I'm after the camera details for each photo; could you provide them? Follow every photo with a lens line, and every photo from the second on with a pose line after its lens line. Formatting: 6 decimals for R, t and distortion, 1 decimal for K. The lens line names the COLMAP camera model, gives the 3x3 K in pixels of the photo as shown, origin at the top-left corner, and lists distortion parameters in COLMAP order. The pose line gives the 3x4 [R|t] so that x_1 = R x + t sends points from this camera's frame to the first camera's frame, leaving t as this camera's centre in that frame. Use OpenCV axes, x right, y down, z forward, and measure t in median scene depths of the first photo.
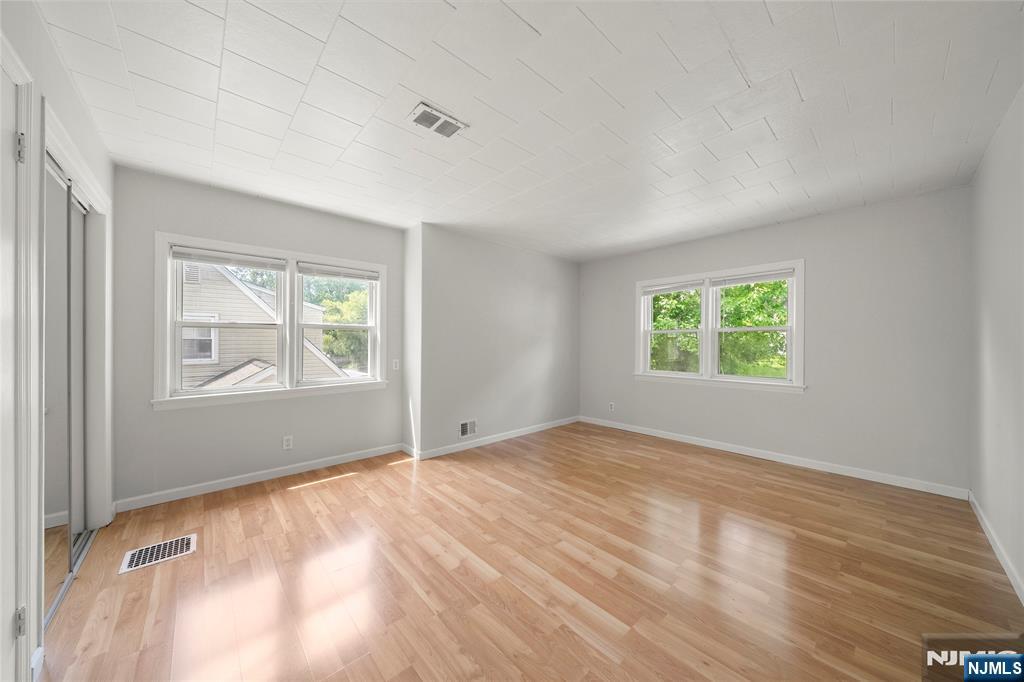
lens RADIAL K [[348.7, 0, 510.9], [0, 348.7, 347.2], [0, 0, 1]] dist [-0.003148, 0.000011]
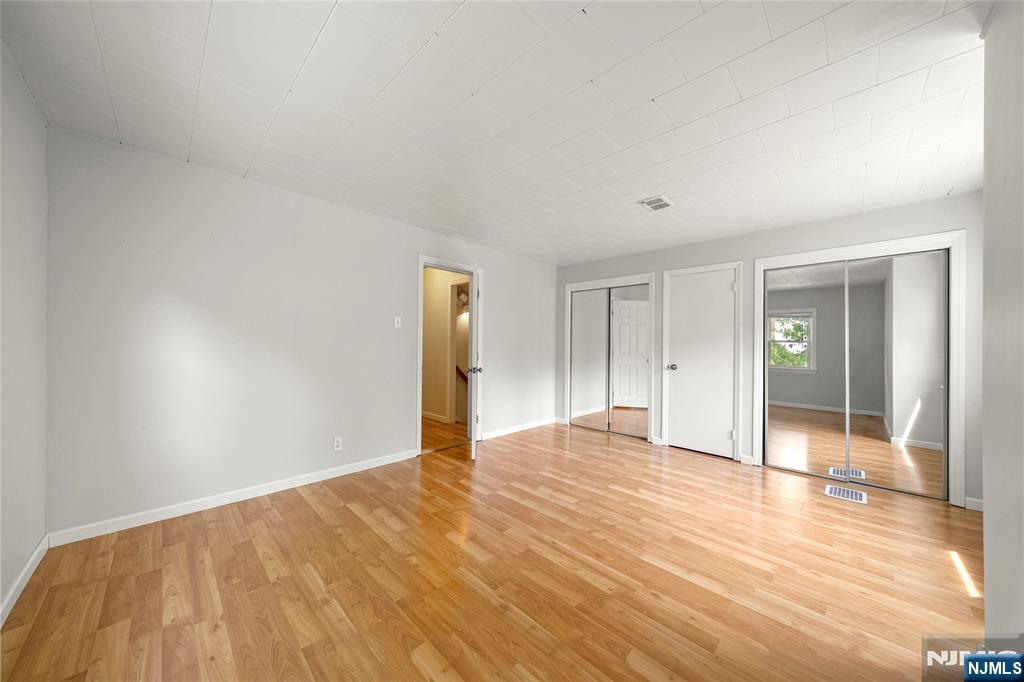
lens RADIAL K [[348.7, 0, 509.3], [0, 348.7, 342.9], [0, 0, 1]] dist [-0.003148, 0.000011]
pose [[-0.998534, -0.016069, -0.051688, 0.378952], [-0.016947, 0.999719, 0.016595, -0.031680], [0.051407, 0.017447, -0.998525, 1.854836]]
